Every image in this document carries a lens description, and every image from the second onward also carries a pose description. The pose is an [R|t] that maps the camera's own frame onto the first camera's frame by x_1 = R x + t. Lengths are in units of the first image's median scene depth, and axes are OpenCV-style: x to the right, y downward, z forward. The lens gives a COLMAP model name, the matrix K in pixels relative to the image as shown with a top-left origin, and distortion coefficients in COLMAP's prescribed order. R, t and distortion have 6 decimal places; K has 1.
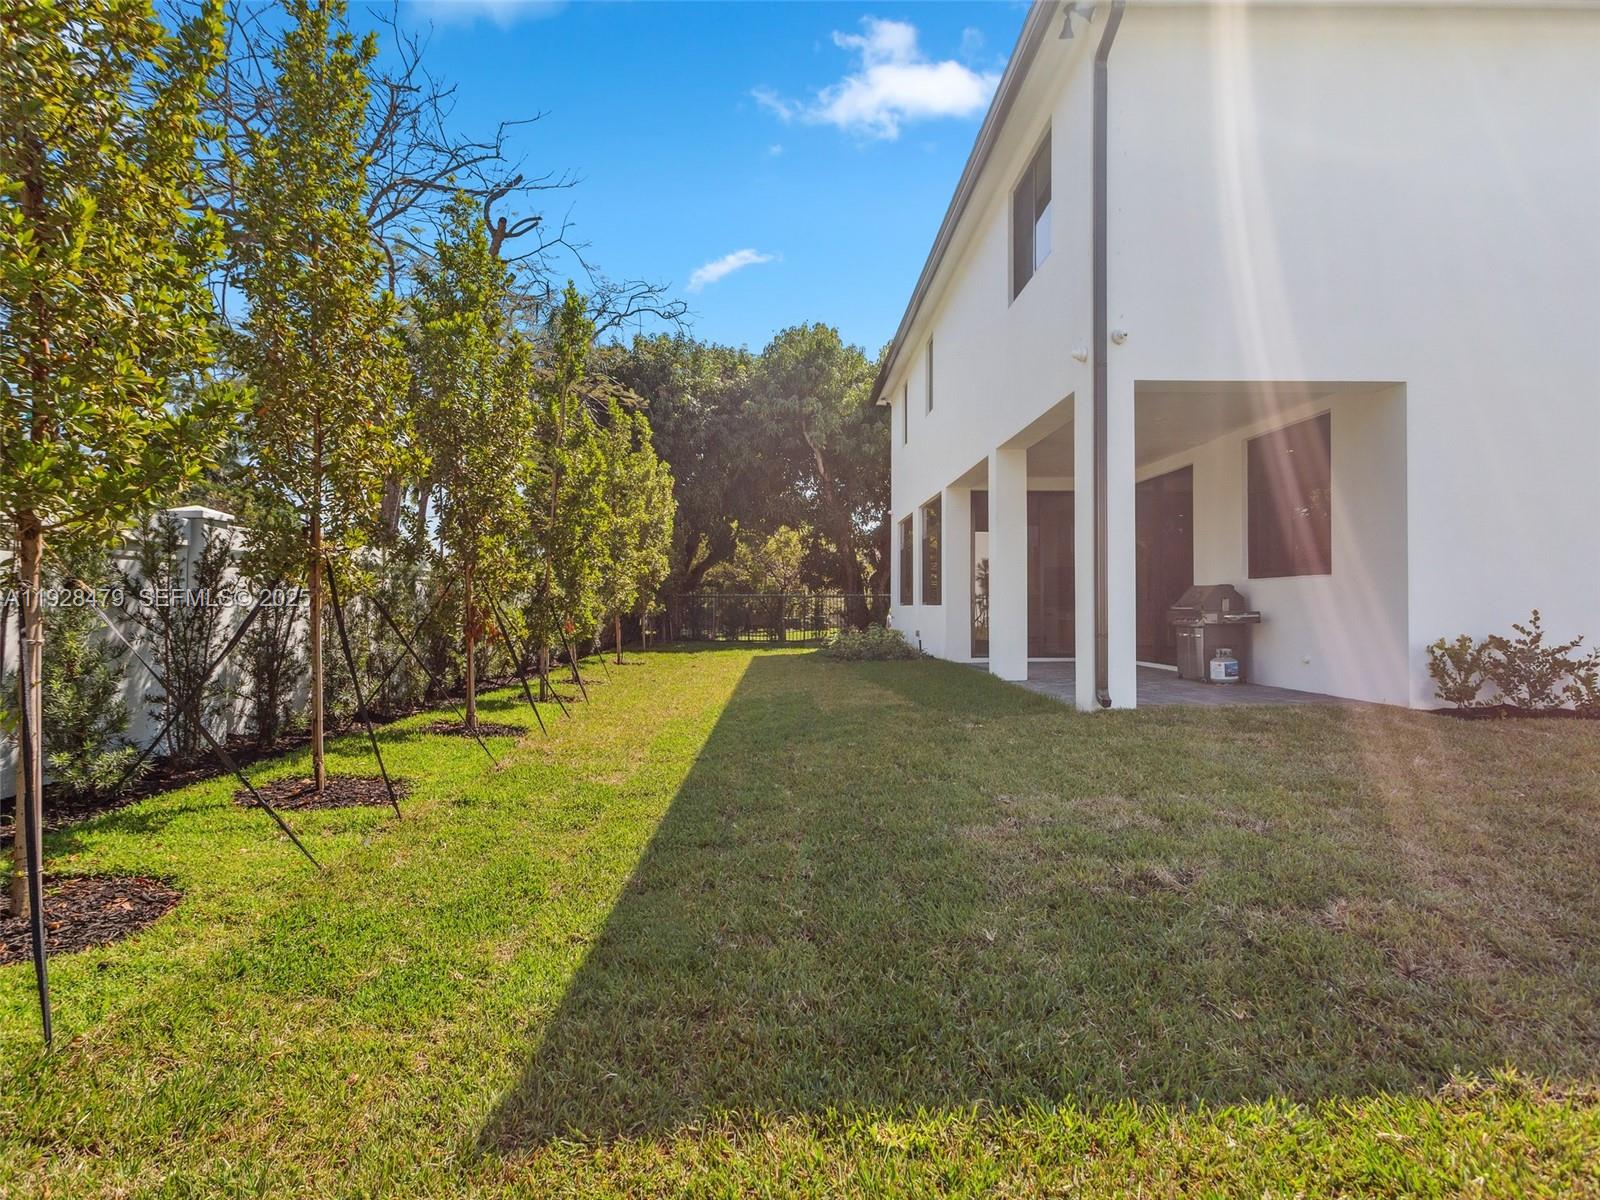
lens RADIAL K [[867.4, 0, 799.1], [0, 867.4, 615.3], [0, 0, 1]] dist [0.004871, -0.000682]
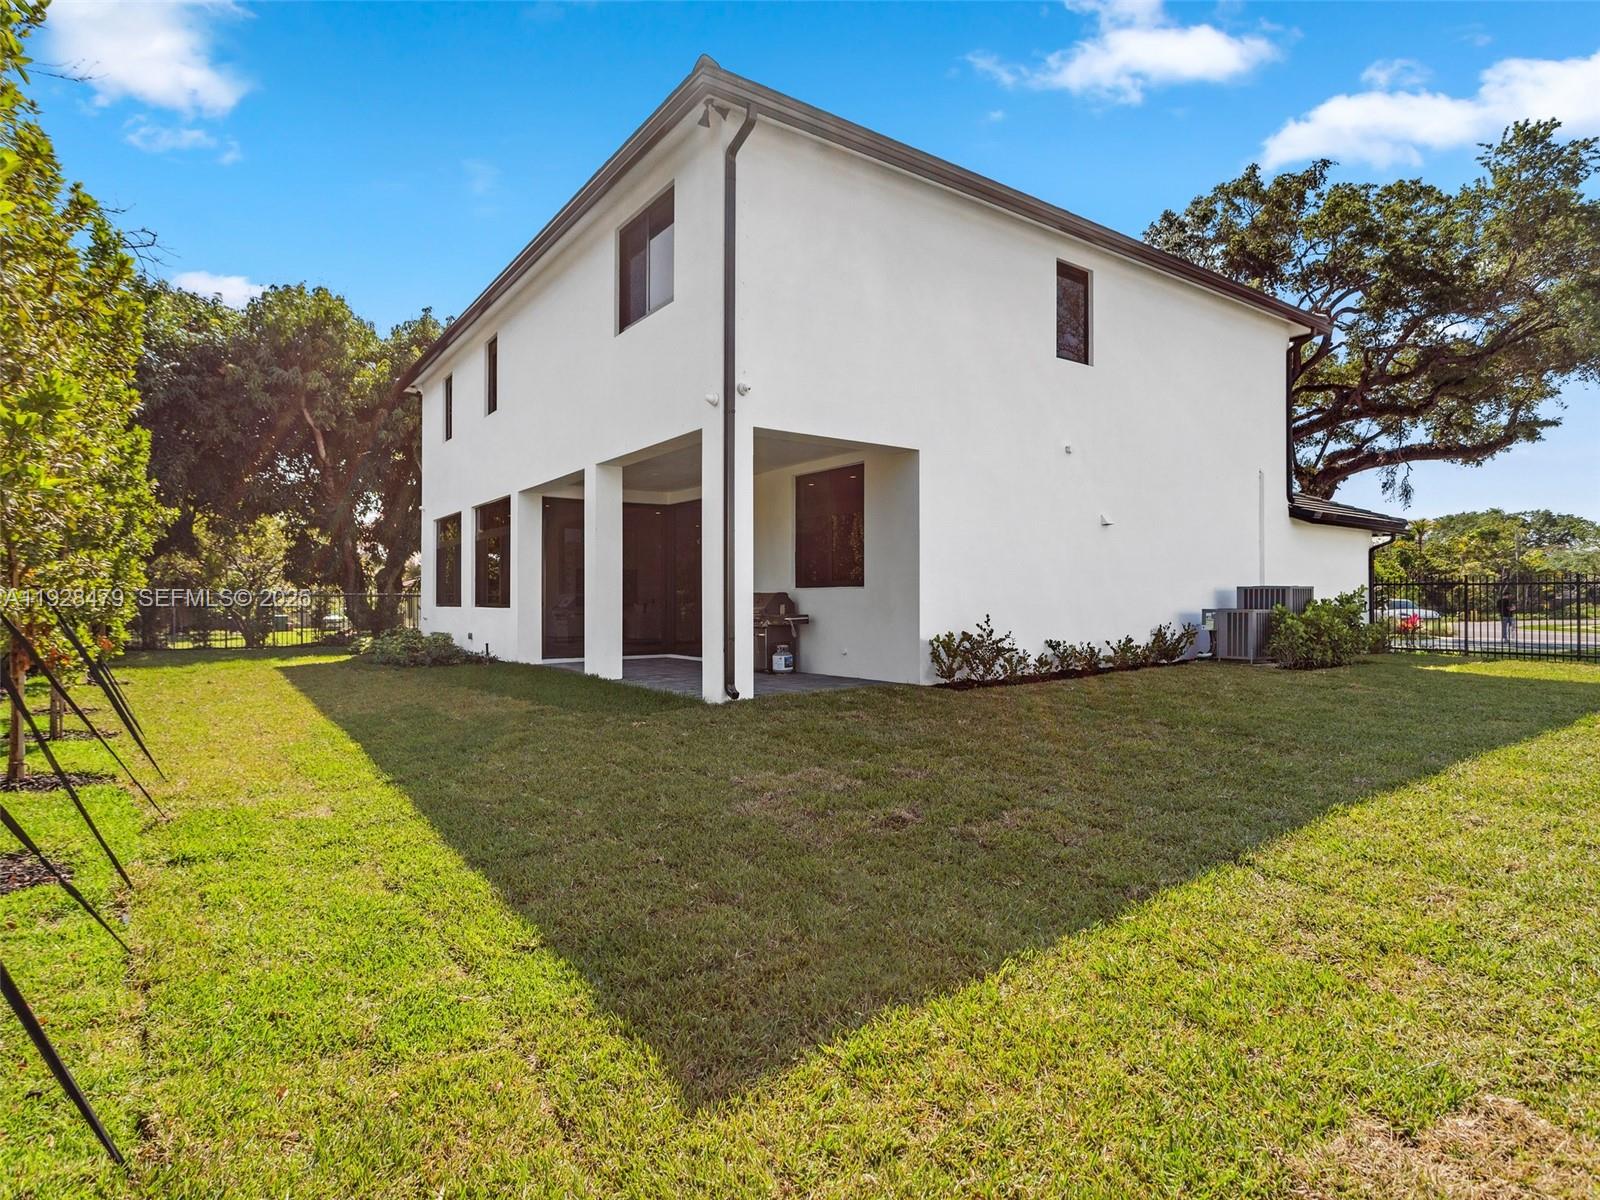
lens RADIAL K [[867.4, 0, 799.1], [0, 867.4, 615.3], [0, 0, 1]] dist [0.004871, -0.000682]
pose [[0.823104, -0.010437, 0.567795, -0.190205], [0.006786, 0.999940, 0.008542, -0.013978], [-0.567850, -0.003178, 0.823126, -0.023143]]
